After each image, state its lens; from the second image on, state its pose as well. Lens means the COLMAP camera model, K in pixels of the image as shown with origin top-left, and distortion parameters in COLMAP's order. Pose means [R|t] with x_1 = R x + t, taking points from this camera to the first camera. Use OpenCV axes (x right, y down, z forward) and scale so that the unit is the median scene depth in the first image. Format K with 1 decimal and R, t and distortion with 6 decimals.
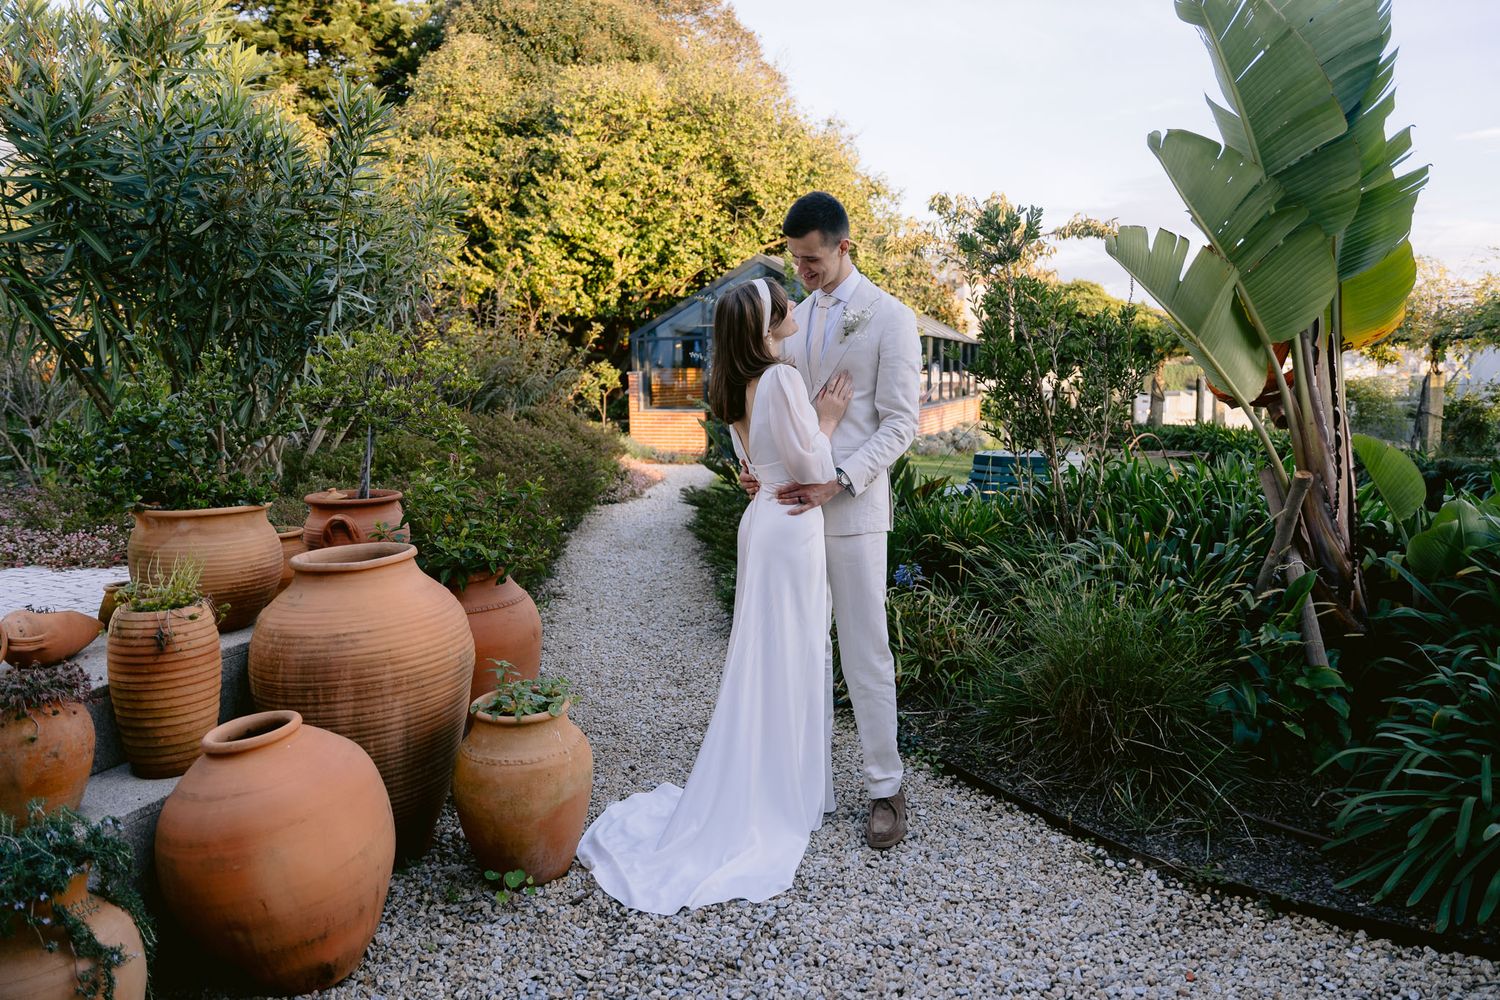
lens RADIAL K [[999.0, 0, 750.0], [0, 999.0, 500.0], [0, 0, 1]] dist [-0.002927, -0.000349]
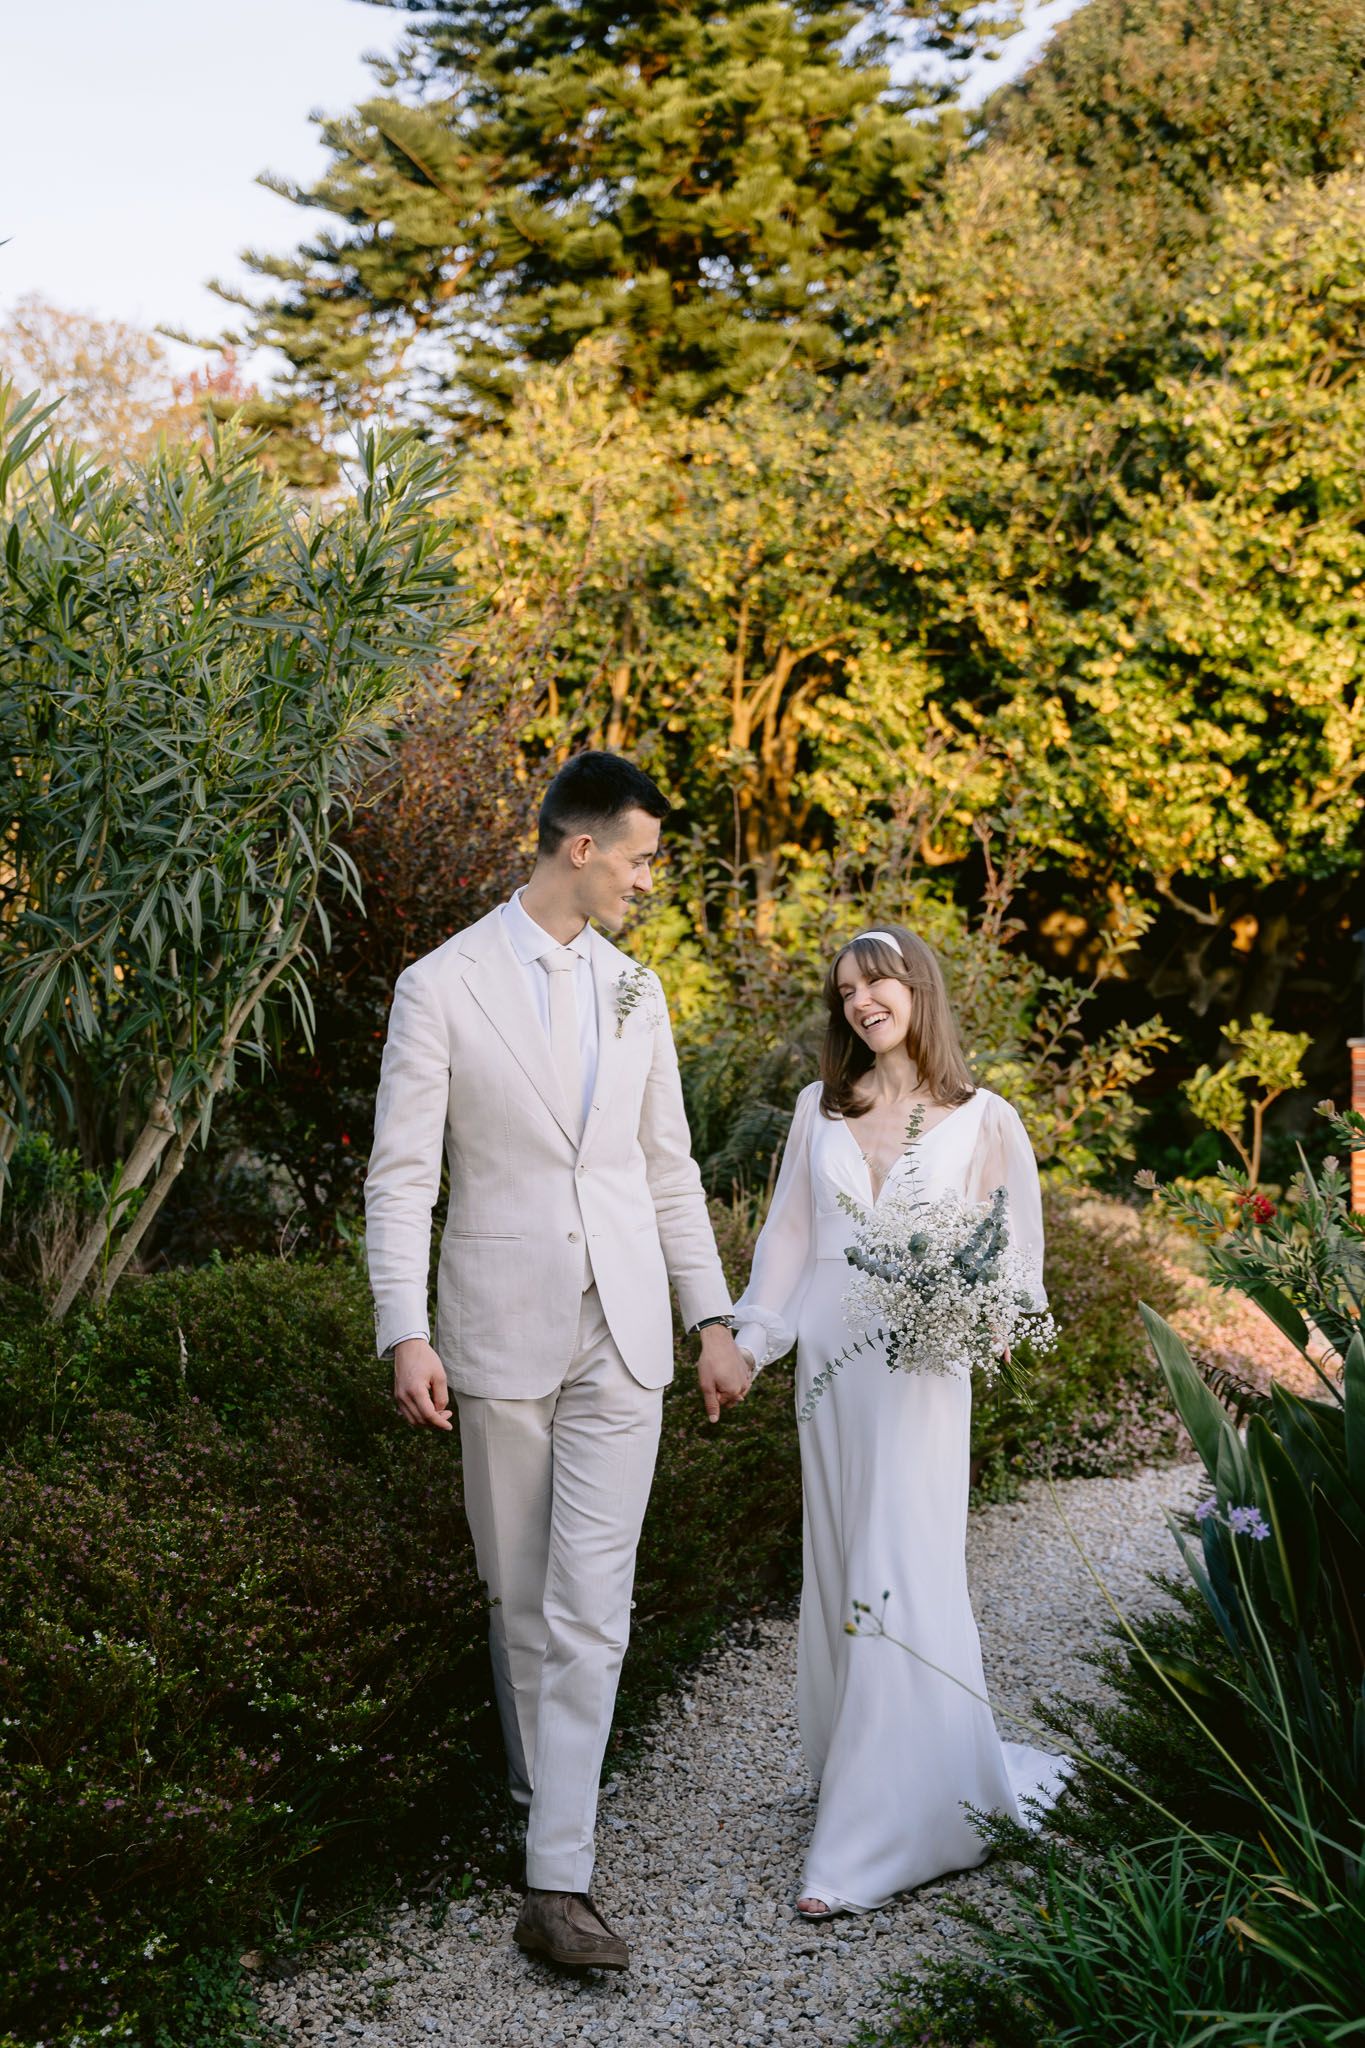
lens RADIAL K [[2603.5, 0, 579.9], [0, 2603.5, 1133.4], [0, 0, 1]] dist [0.008811, 0.049029]
pose [[0.890228, 0.019811, -0.455085, 0.045962], [-0.057657, 0.995919, -0.069431, -0.019135], [0.451852, 0.088048, 0.887737, 0.096004]]
